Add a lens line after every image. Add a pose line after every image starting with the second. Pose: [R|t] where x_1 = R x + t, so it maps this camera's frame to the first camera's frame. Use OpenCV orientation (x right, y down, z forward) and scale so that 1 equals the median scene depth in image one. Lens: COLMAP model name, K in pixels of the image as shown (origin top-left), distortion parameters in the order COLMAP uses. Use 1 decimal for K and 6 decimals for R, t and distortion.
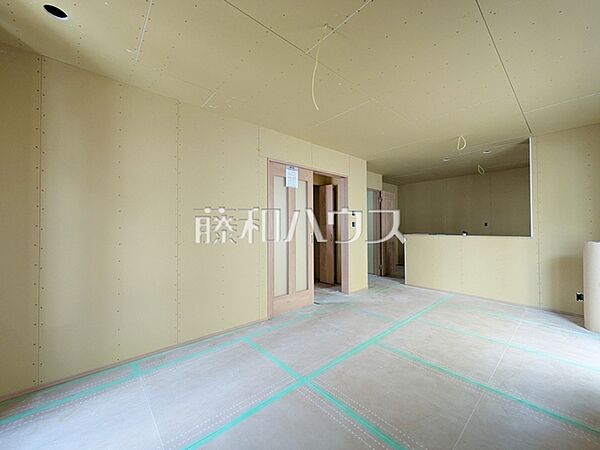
lens RADIAL K [[238.7, 0, 299.1], [0, 238.7, 226.1], [0, 0, 1]] dist [0.009255, -0.000795]
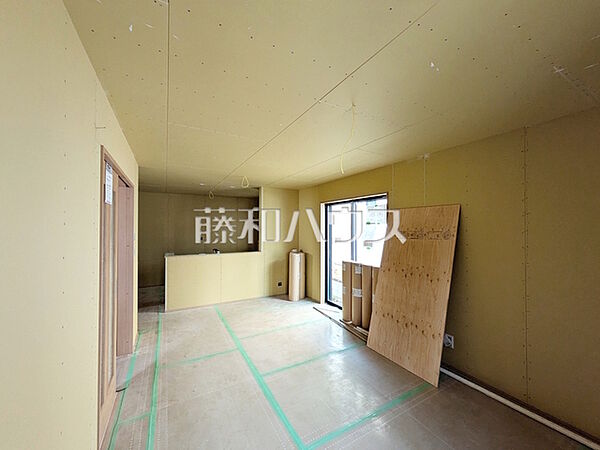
lens RADIAL K [[238.7, 0, 299.7], [0, 238.7, 227.1], [0, 0, 1]] dist [0.009255, -0.000795]
pose [[0.195211, 0.005342, 0.980747, -0.520823], [-0.017440, 0.999846, -0.001975, -0.123144], [-0.980606, -0.016718, 0.195274, 0.502798]]
